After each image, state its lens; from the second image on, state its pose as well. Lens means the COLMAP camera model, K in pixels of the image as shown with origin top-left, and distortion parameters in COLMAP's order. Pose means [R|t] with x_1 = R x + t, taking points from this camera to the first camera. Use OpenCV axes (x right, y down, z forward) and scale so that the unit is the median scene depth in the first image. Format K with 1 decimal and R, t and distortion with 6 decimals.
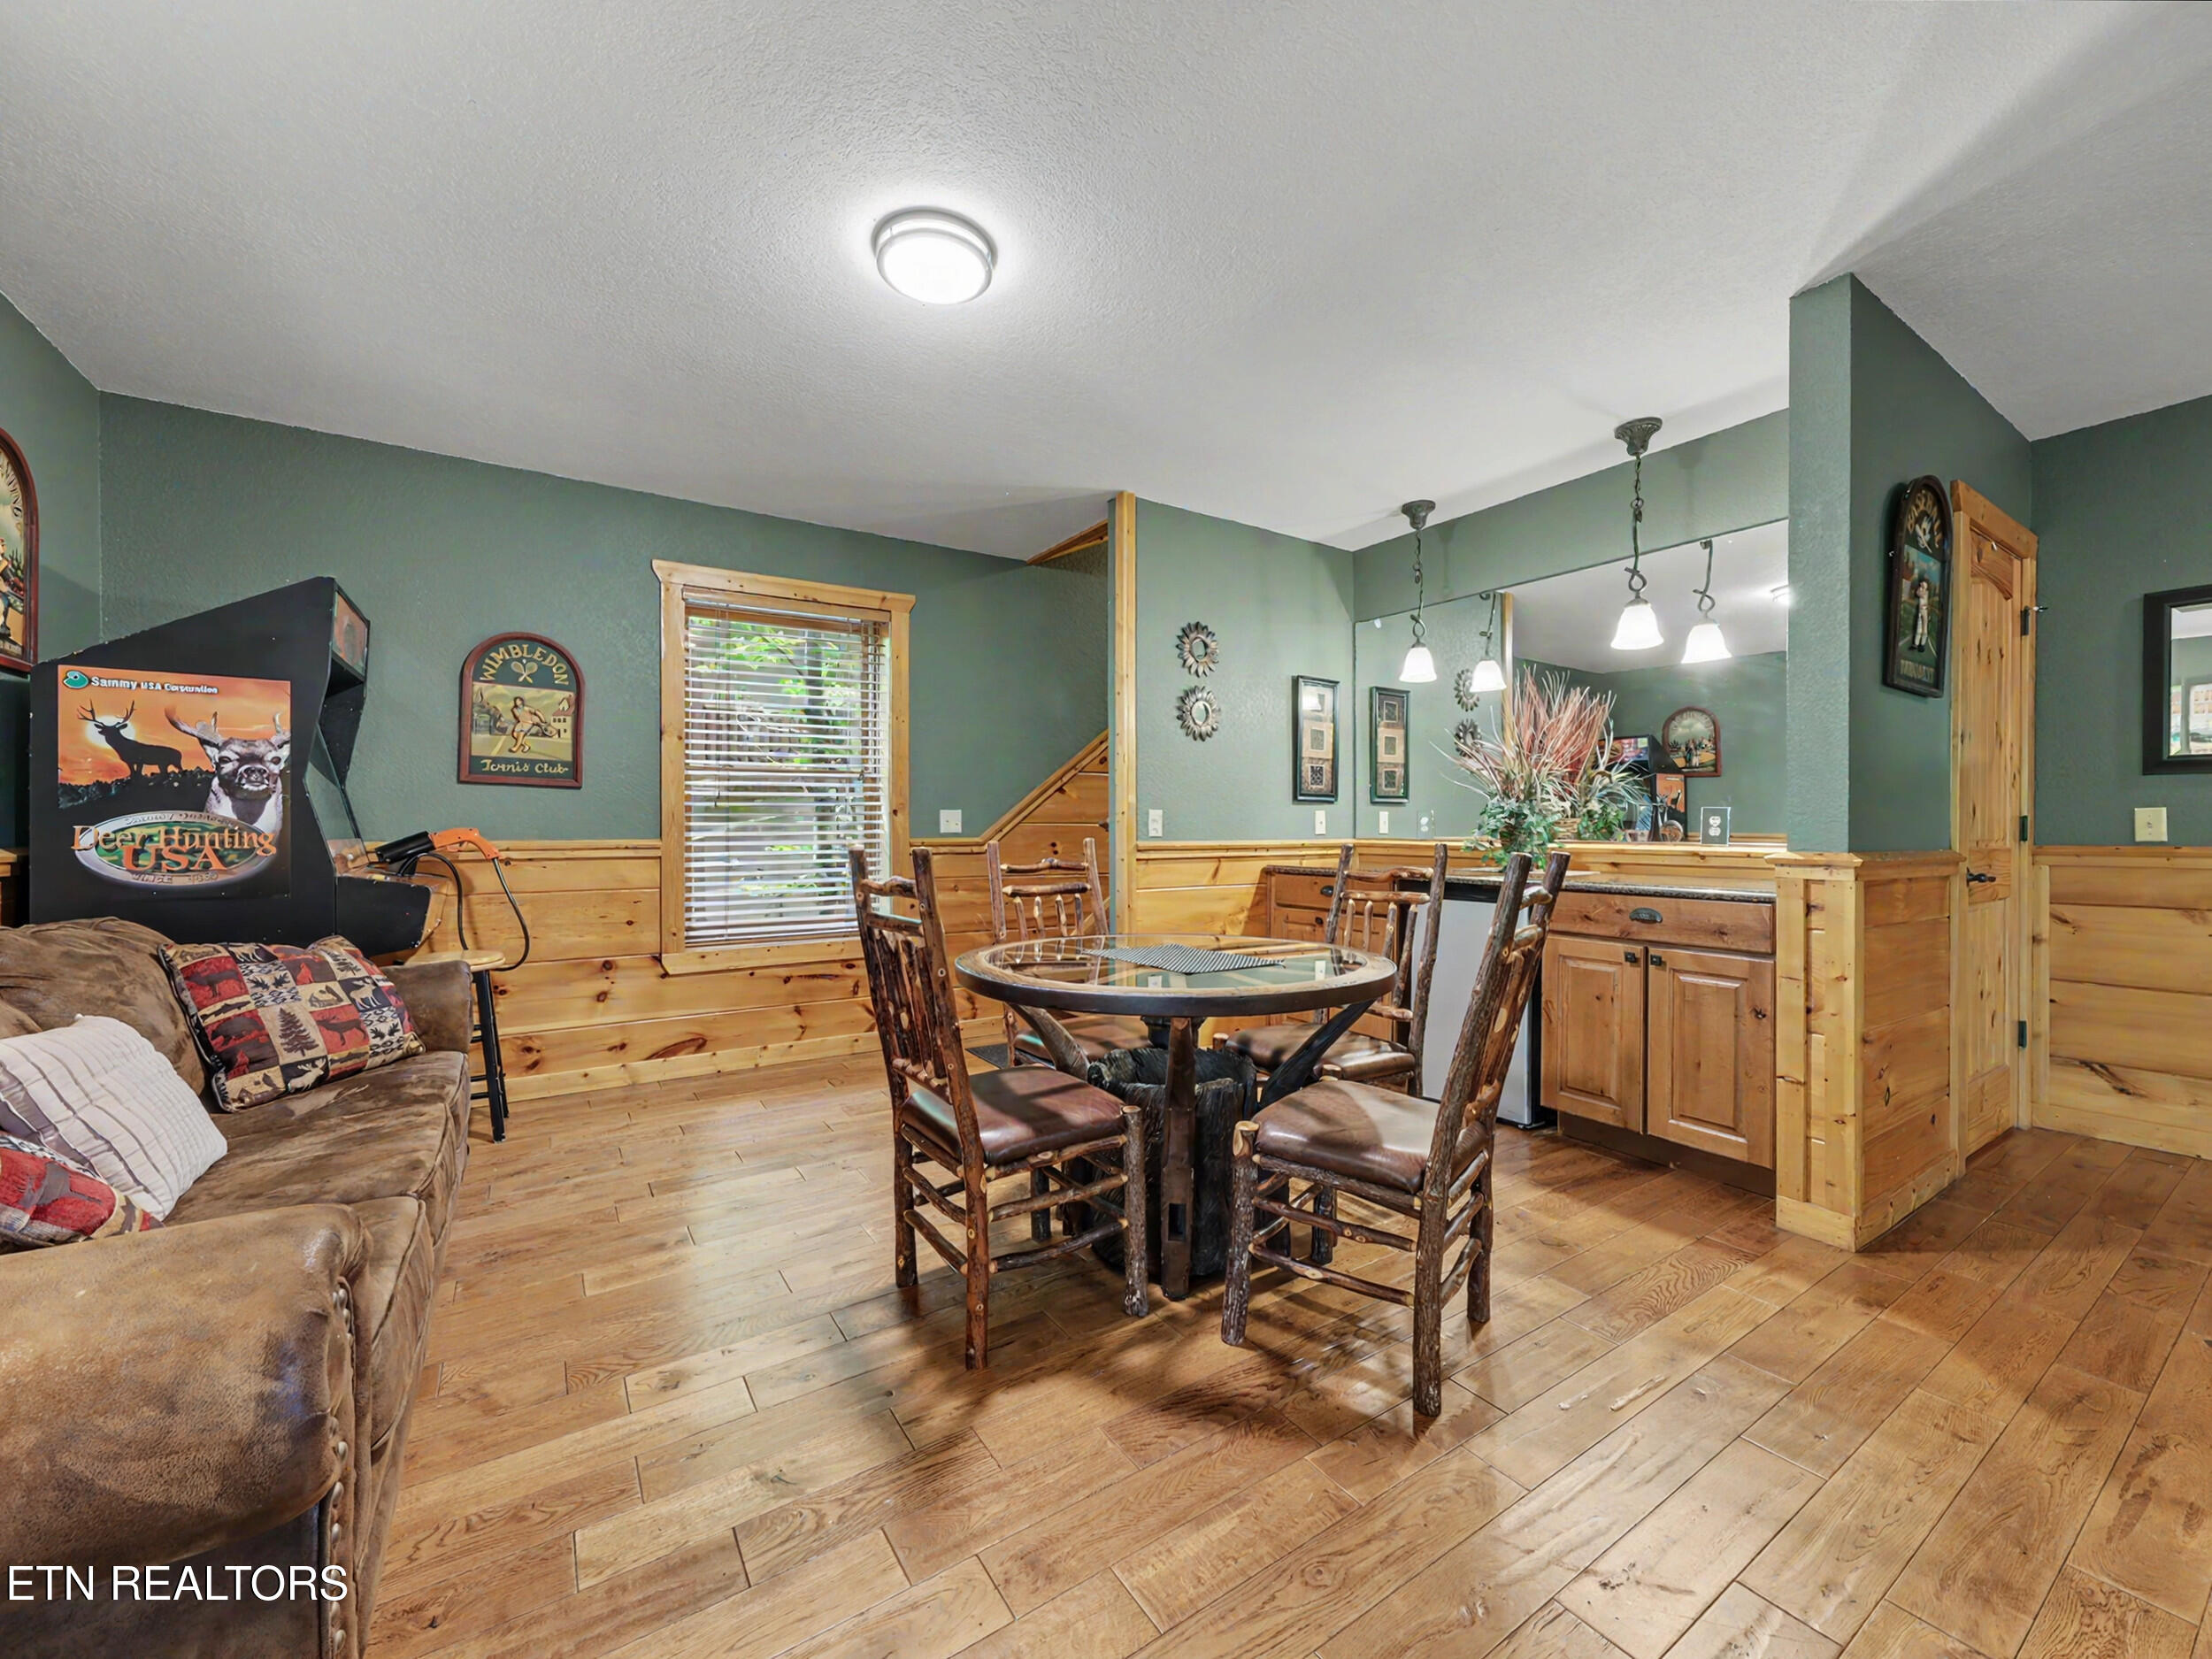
lens RADIAL K [[868.7, 0, 1107.4], [0, 868.7, 827.2], [0, 0, 1]] dist [-0.001703, 0.000133]
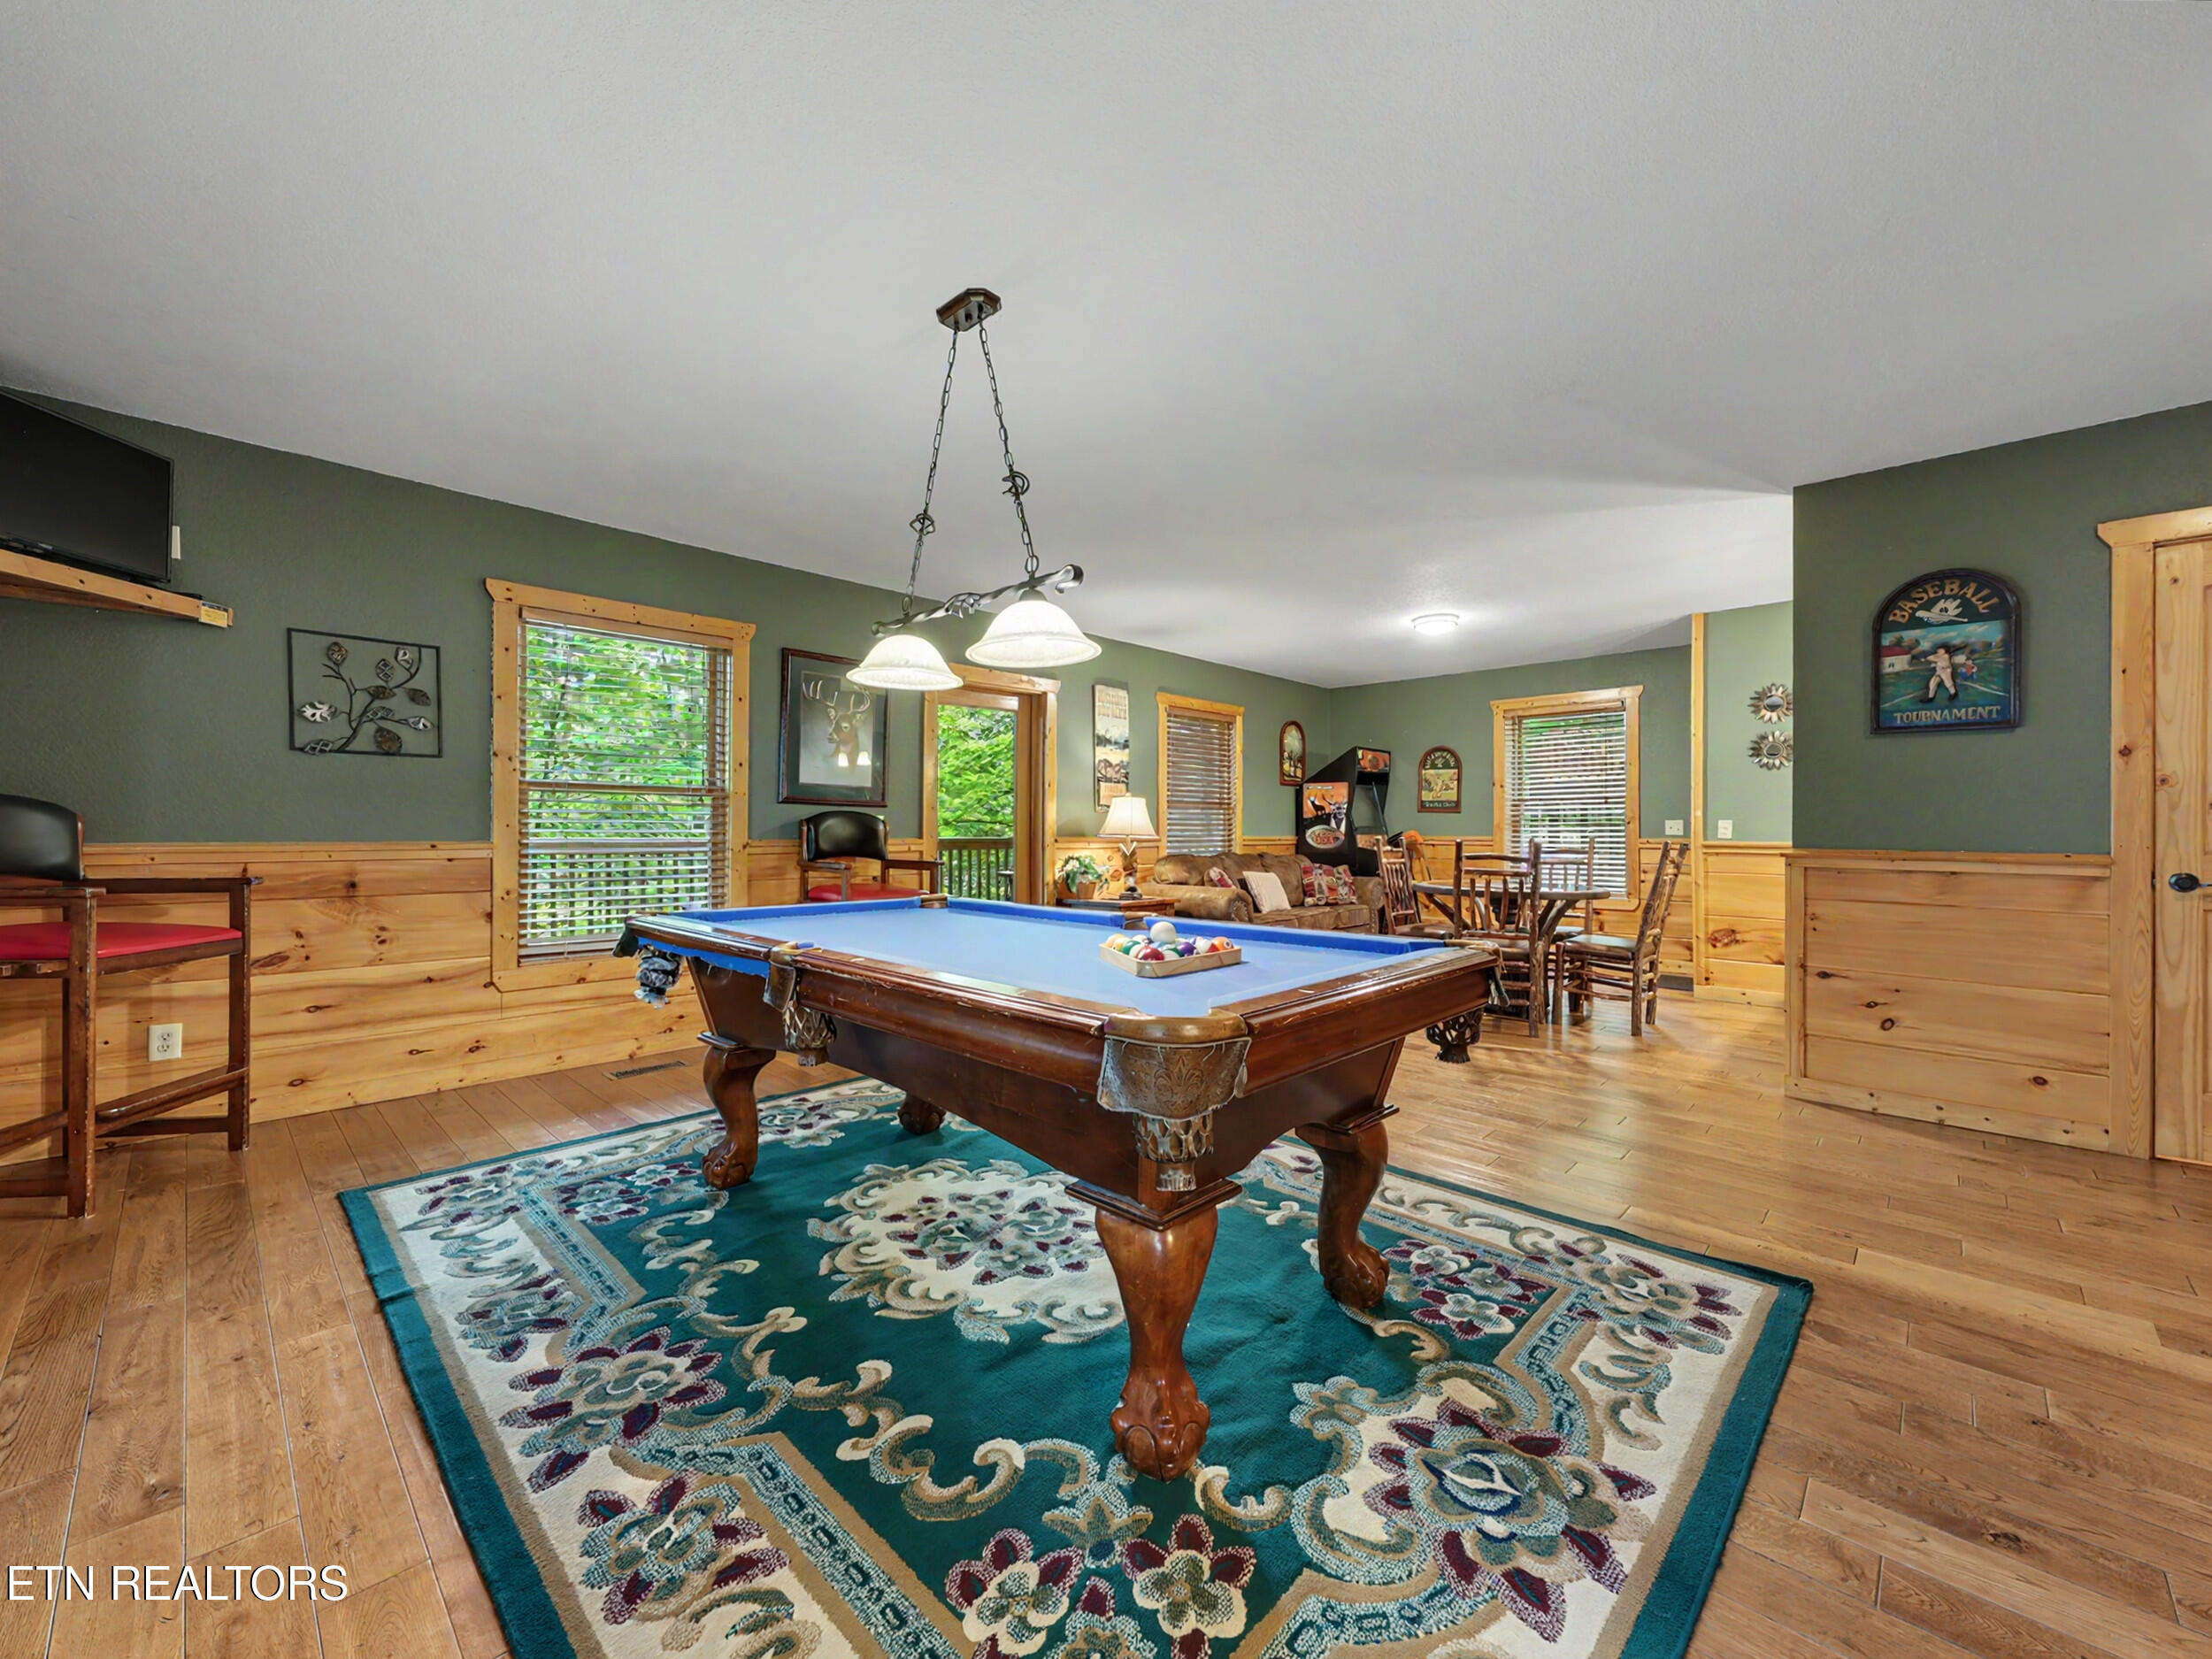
lens RADIAL K [[868.7, 0, 1105.9], [0, 868.7, 826.7], [0, 0, 1]] dist [-0.001703, 0.000133]
pose [[0.221092, 0.001866, -0.975251, 1.891159], [0.000842, 0.999997, 0.002104, -0.020534], [0.975253, -0.001287, 0.221090, -0.515776]]
